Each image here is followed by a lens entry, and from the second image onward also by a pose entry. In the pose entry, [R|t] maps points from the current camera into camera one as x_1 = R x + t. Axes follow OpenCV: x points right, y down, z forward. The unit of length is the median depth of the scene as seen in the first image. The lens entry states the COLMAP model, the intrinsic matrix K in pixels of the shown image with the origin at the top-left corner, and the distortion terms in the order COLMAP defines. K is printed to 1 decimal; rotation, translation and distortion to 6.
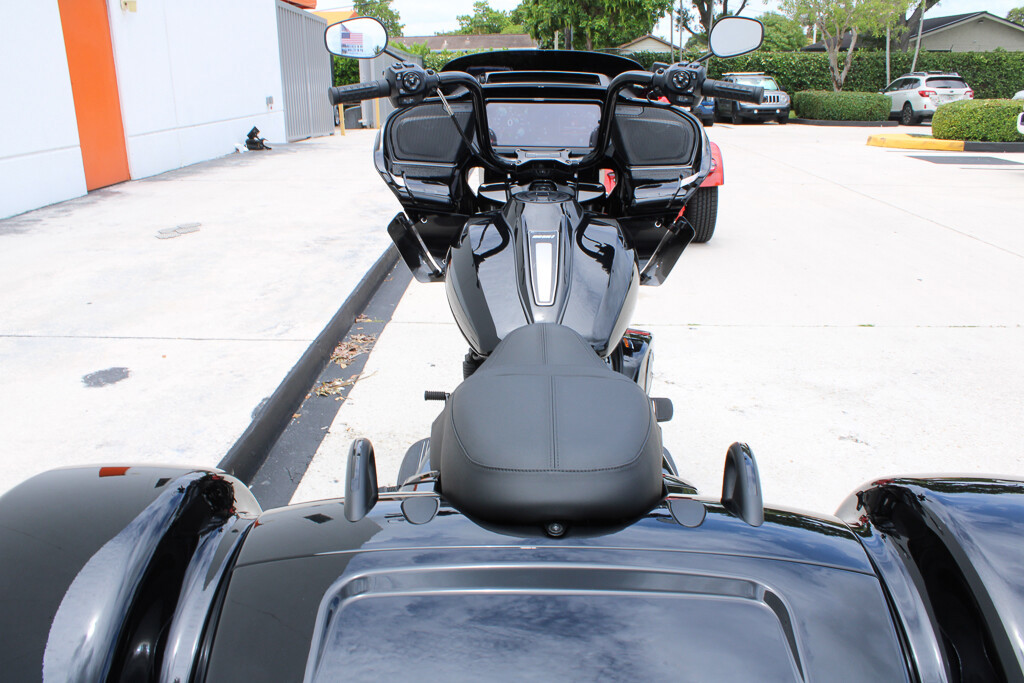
lens RADIAL K [[854.0, 0, 512.0], [0, 854.0, 341.5], [0, 0, 1]] dist [-0.195961, 0.186493]
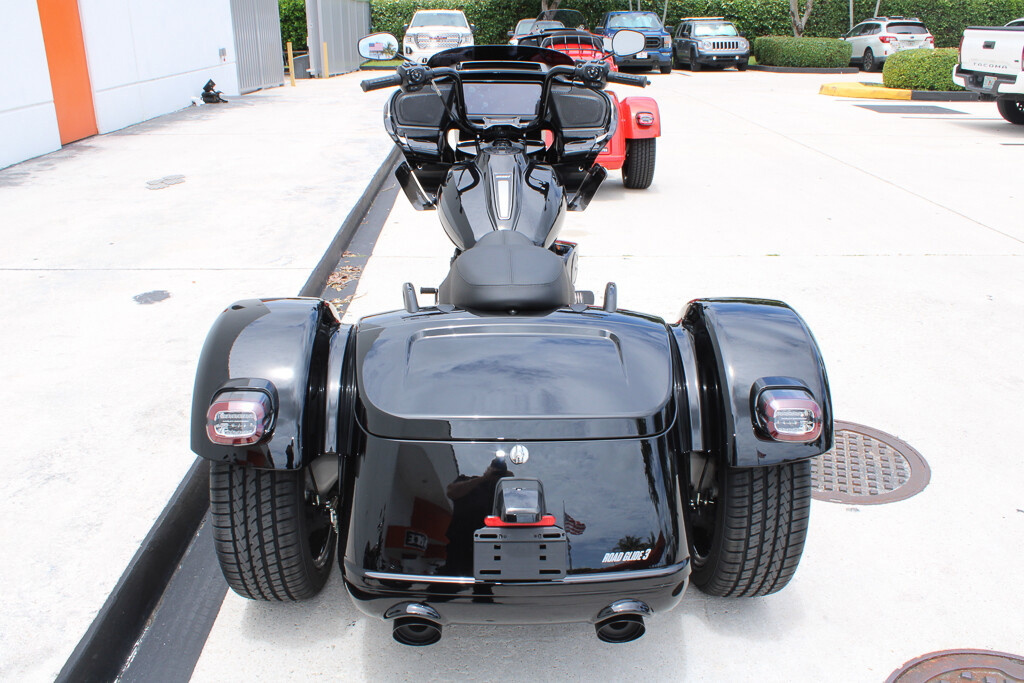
lens RADIAL K [[905.2, 0, 512.0], [0, 905.2, 341.5], [0, 0, 1]] dist [-0.173258, 0.175861]
pose [[0.998612, -0.015740, 0.050271, -0.012864], [0.013497, 0.998912, 0.044646, 0.039465], [-0.050920, -0.043905, 0.997737, -0.246492]]
